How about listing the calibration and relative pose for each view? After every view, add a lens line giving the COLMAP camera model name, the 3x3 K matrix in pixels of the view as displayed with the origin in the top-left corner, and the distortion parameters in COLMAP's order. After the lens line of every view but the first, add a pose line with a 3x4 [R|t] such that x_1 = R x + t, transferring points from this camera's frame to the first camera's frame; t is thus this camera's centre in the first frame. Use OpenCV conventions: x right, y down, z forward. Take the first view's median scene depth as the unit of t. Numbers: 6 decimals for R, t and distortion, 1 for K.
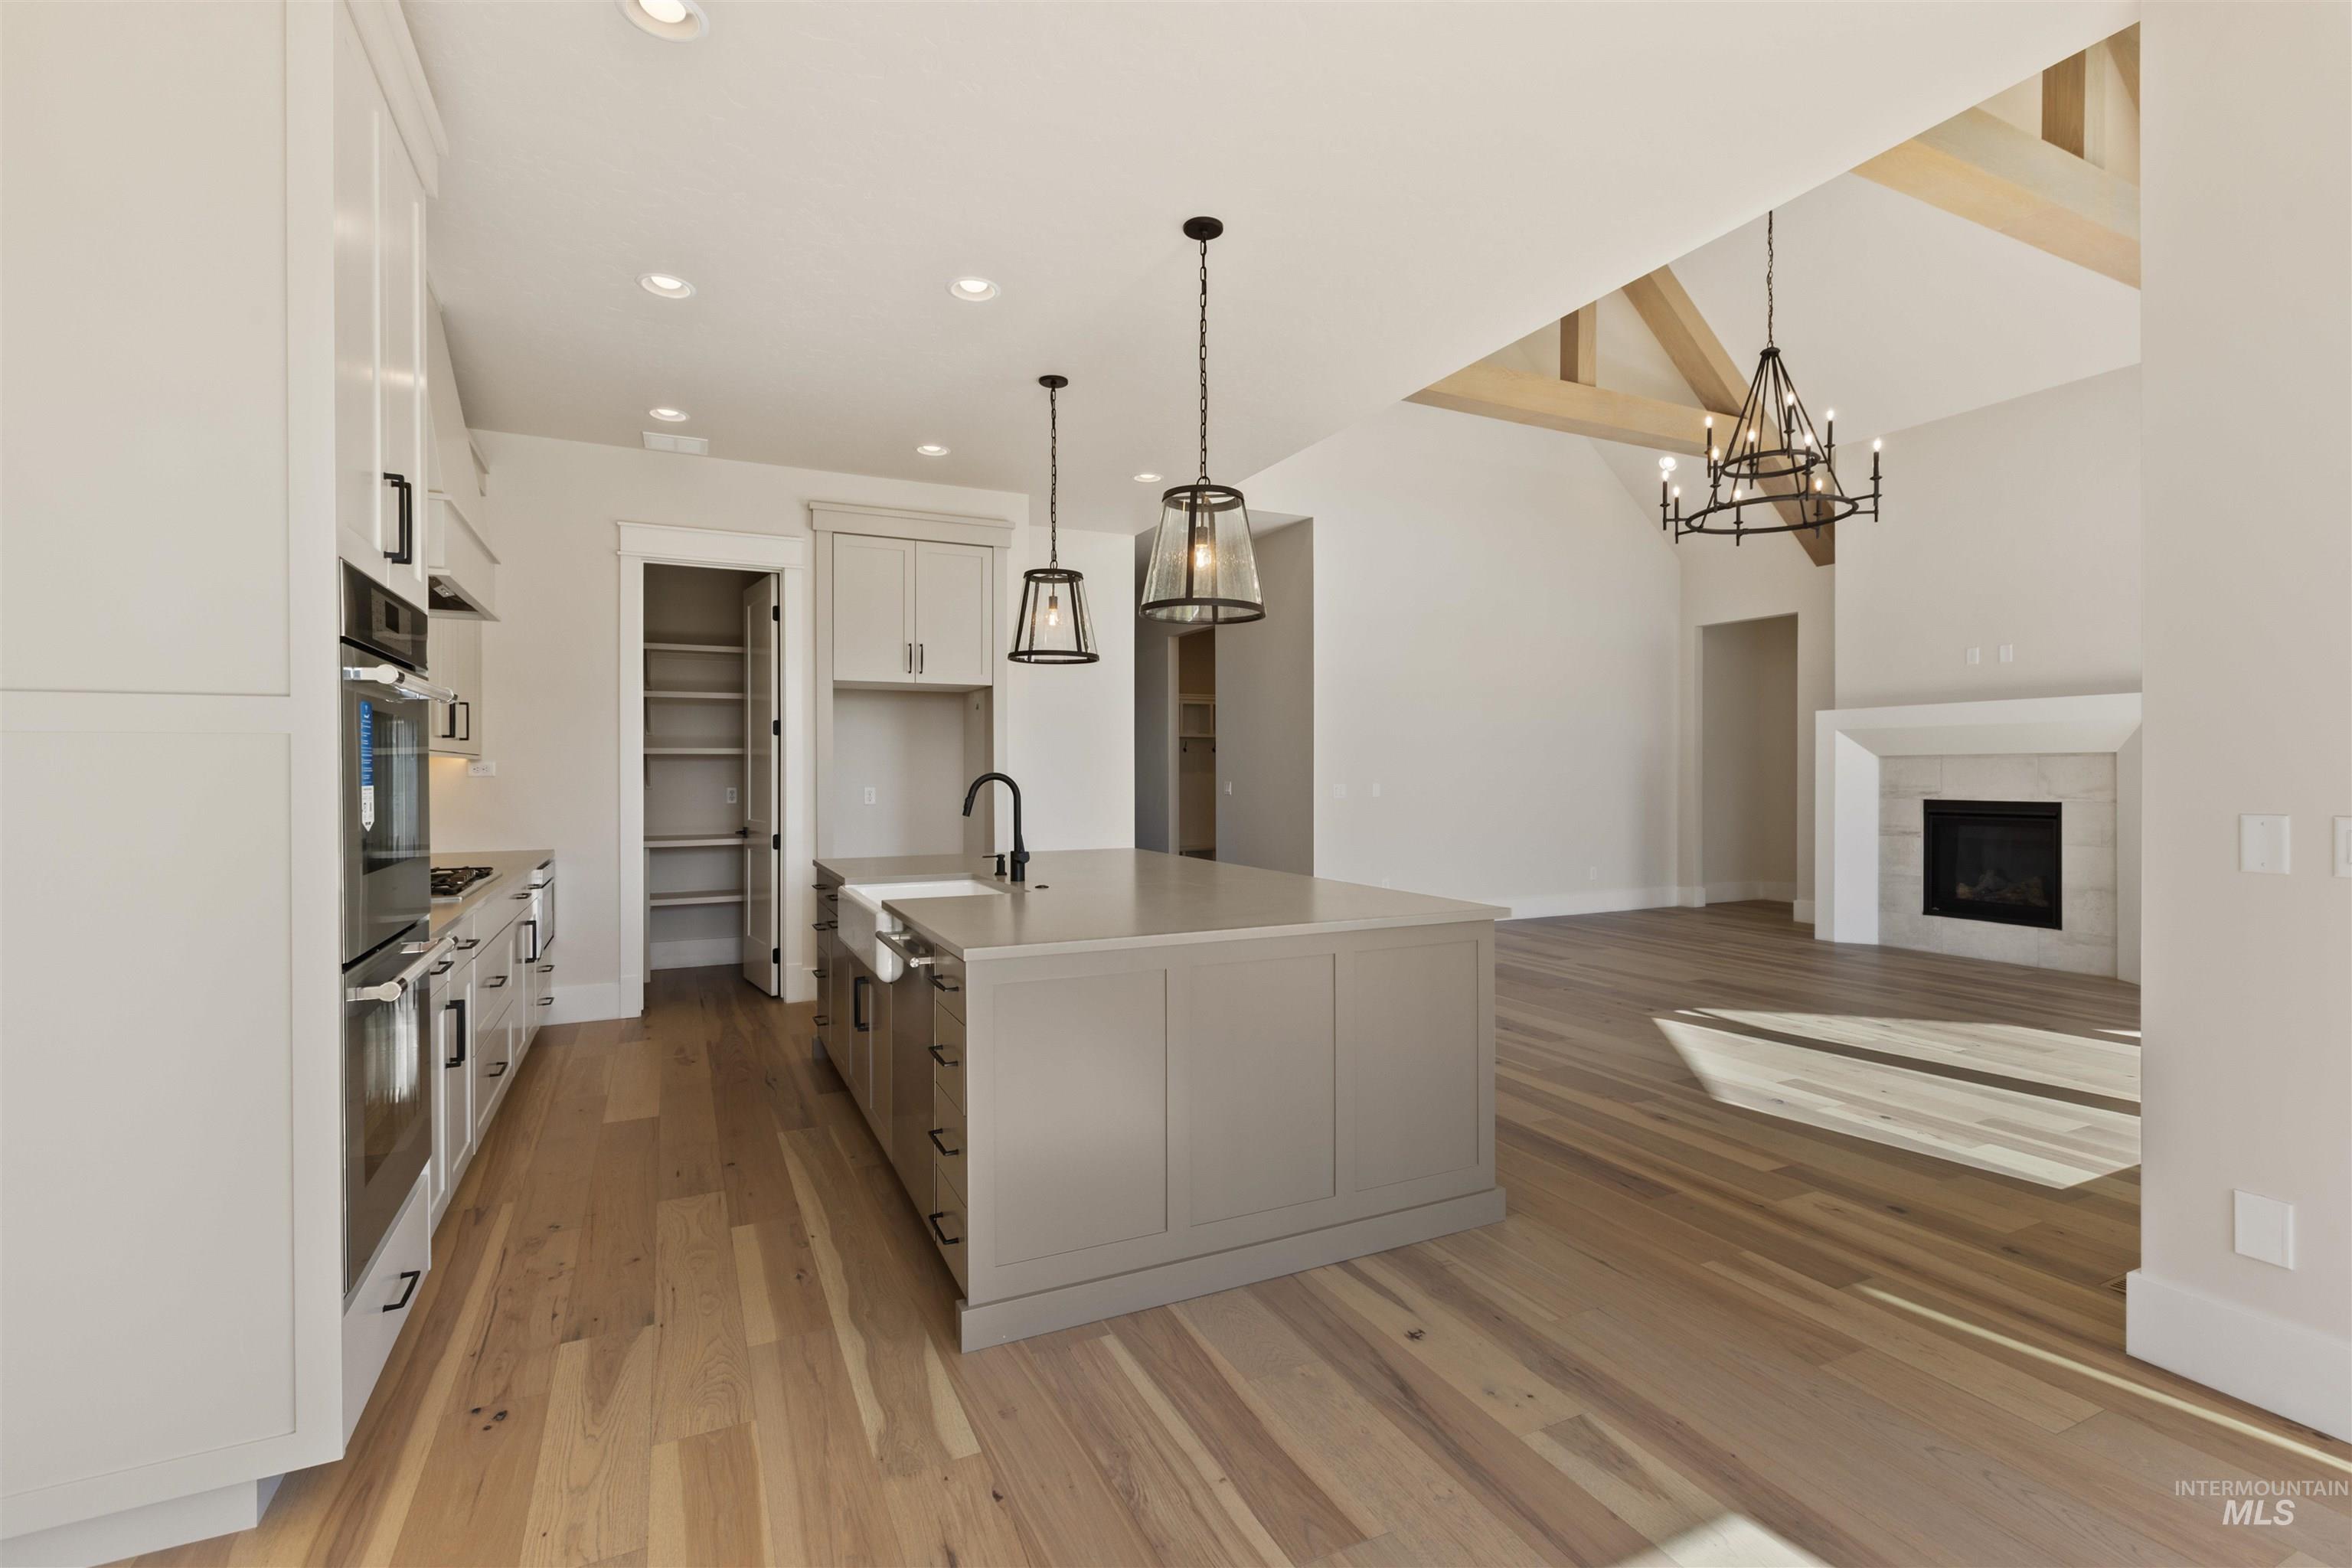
lens RADIAL K [[1155.8, 0, 1322.1], [0, 1155.8, 769.7], [0, 0, 1]] dist [-0.000463, 0.000061]
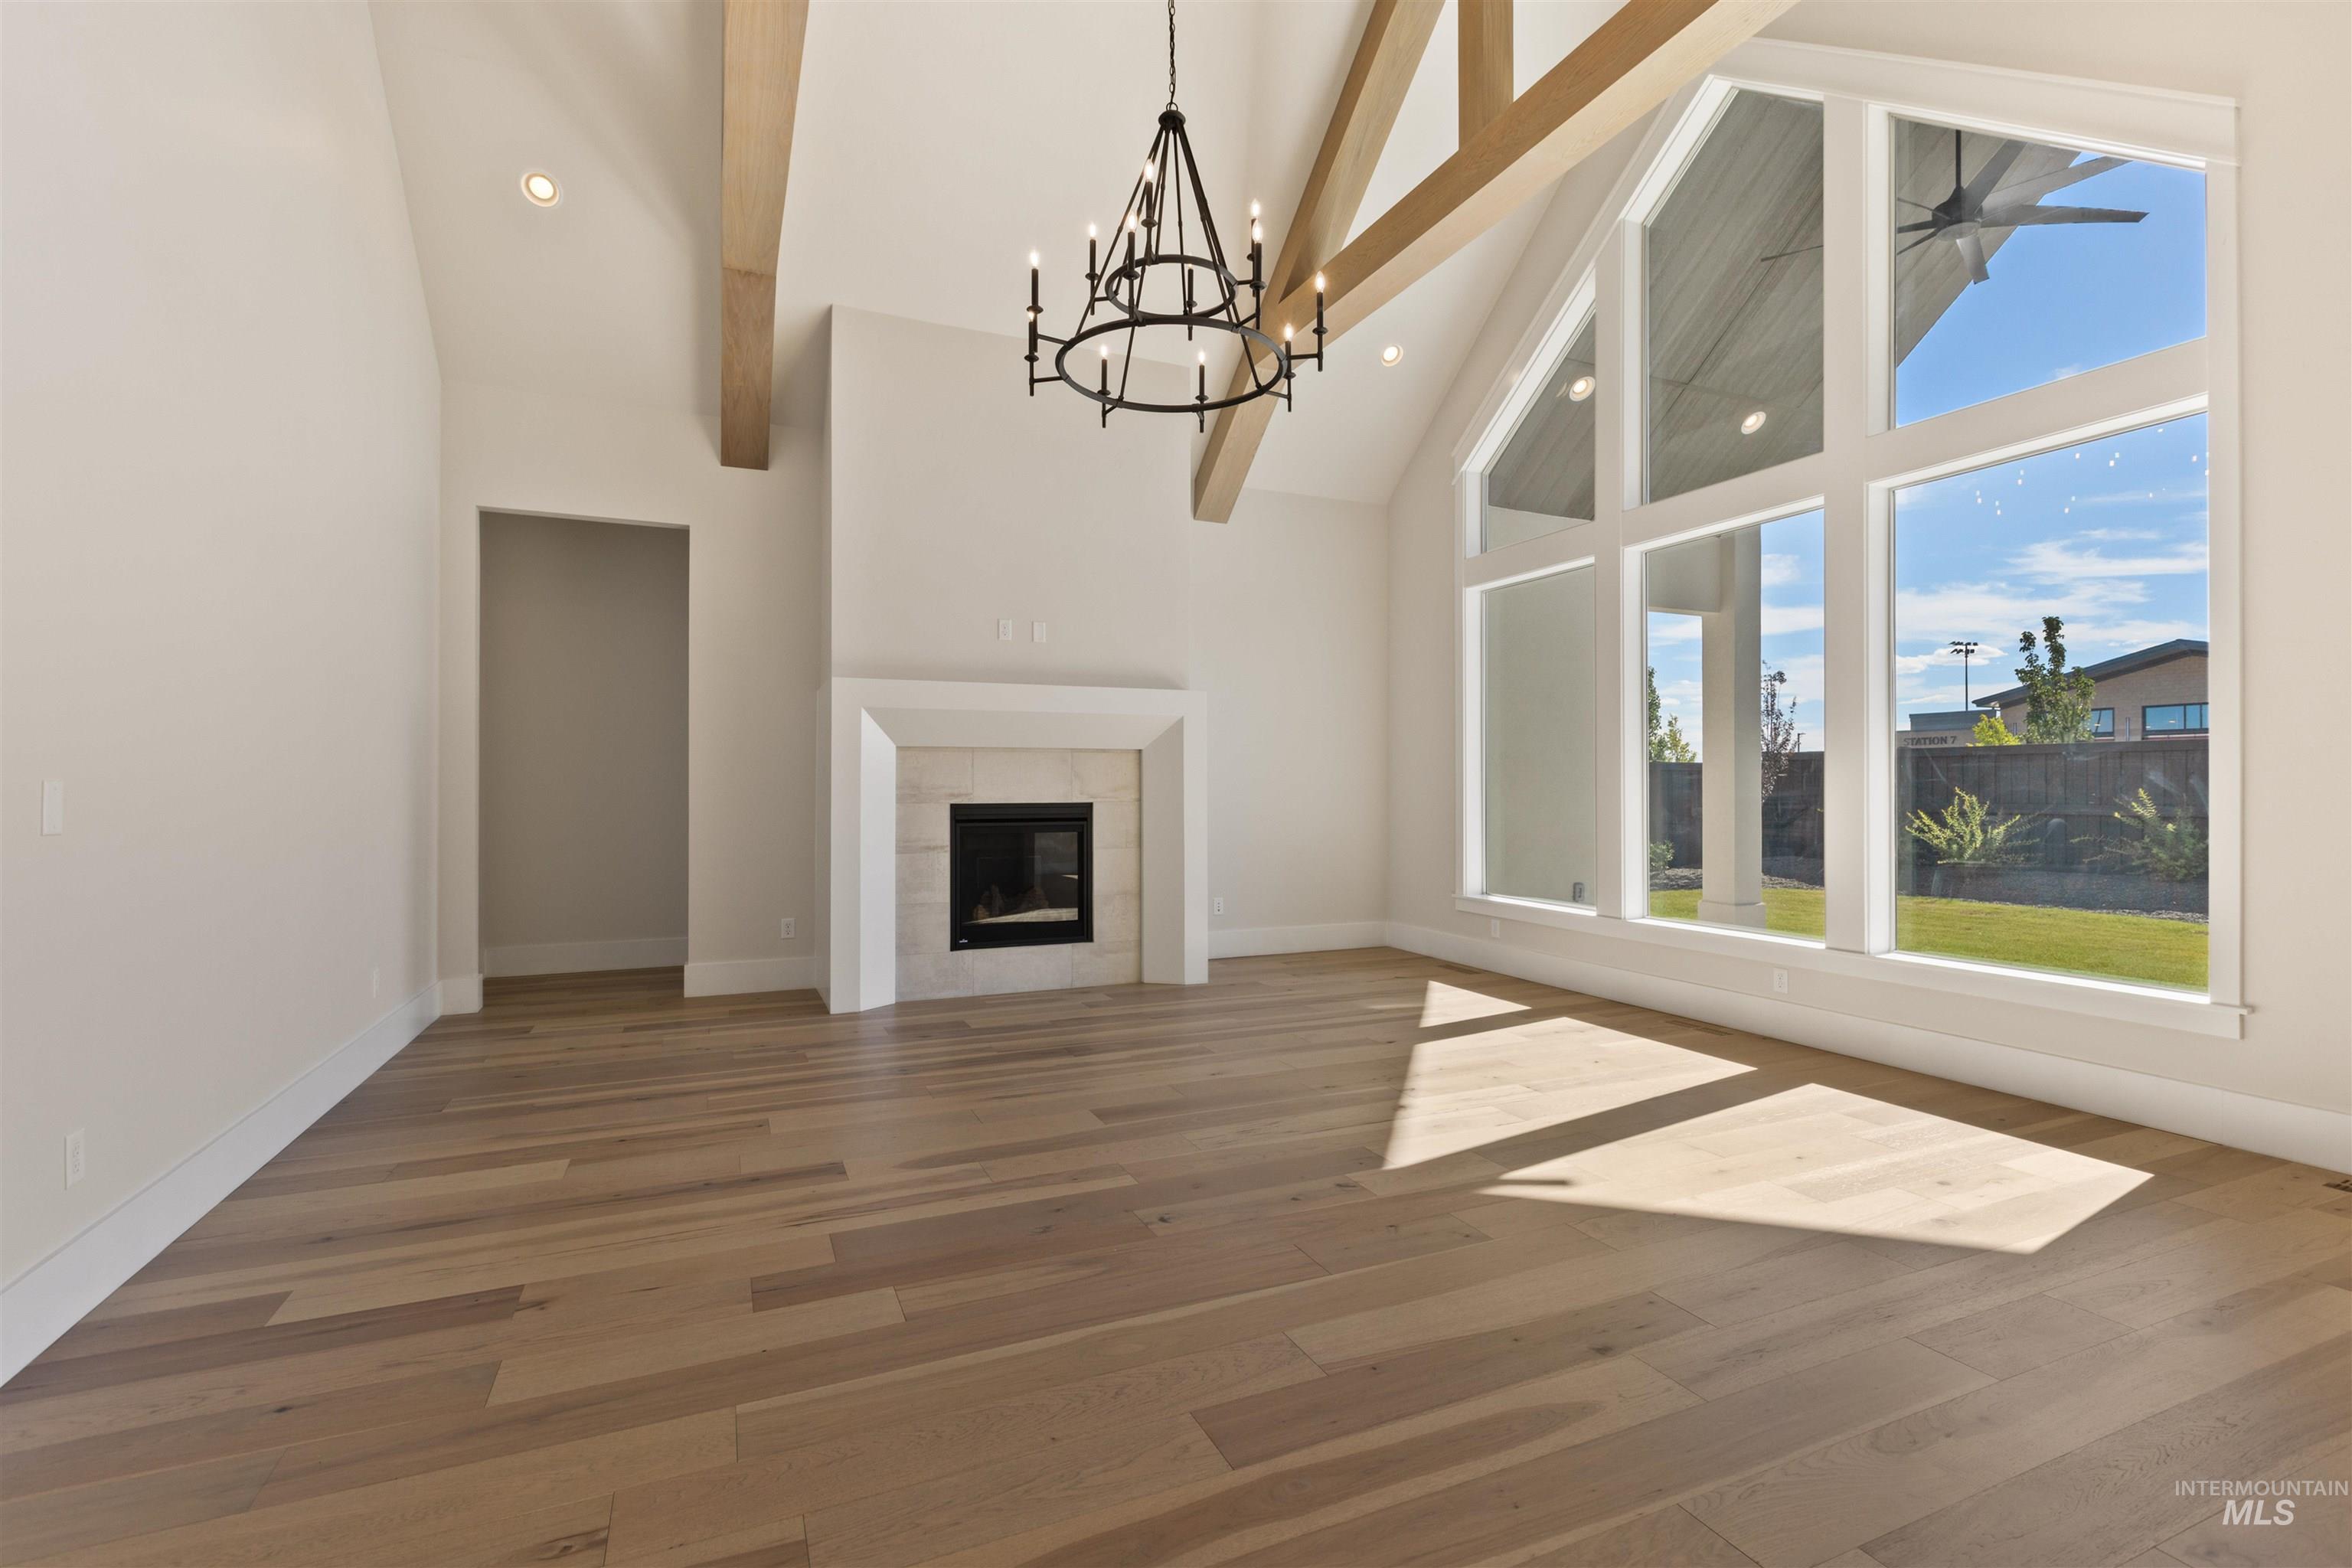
lens RADIAL K [[1050.9, 0, 1254.2], [0, 1050.9, 779.2], [0, 0, 1]] dist [0.000423, -0.000080]
pose [[0.142239, 0.004388, 0.989823, -0.173831], [-0.000579, 0.999990, -0.004350, 0.013669], [-0.989832, 0.000046, 0.142241, 0.782370]]
